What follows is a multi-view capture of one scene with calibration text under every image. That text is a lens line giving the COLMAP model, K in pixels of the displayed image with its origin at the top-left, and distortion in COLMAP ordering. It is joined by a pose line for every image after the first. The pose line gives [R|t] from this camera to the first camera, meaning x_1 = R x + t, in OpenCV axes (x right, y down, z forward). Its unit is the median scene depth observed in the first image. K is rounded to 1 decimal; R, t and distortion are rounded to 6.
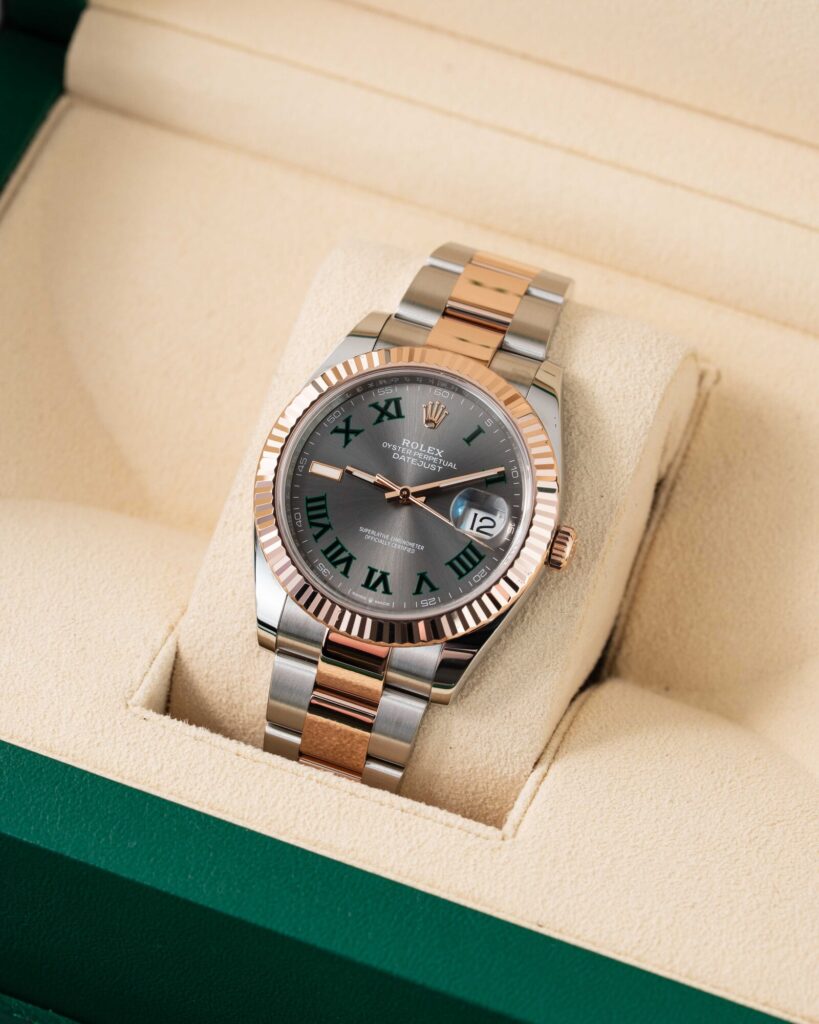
lens RADIAL K [[3720.3, 0, 412.8], [0, 3720.3, 512.7], [0, 0, 1]] dist [0.056330, 0.000000]
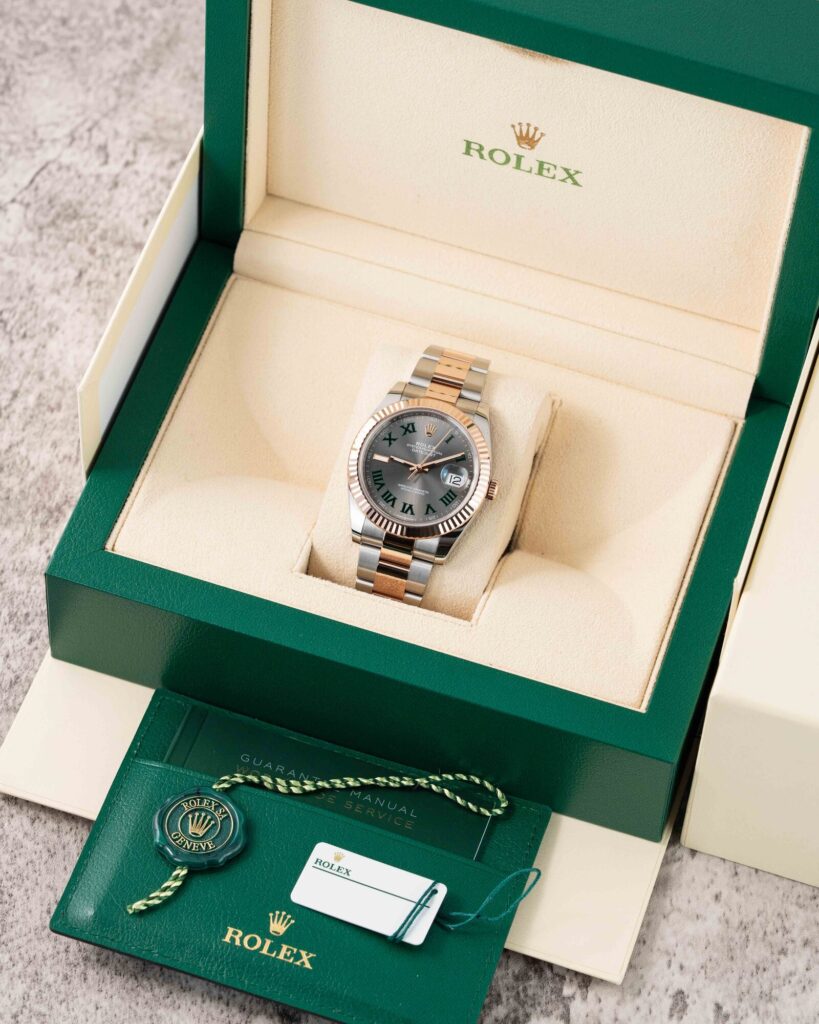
lens RADIAL K [[3720.3, 0, 408.0], [0, 3720.3, 511.5], [0, 0, 1]] dist [0.056330, 0.000000]
pose [[0.997819, -0.040882, 0.051822, -0.119006], [0.039241, 0.998708, 0.032303, -0.048757], [-0.053076, -0.030199, 0.998134, -1.125055]]
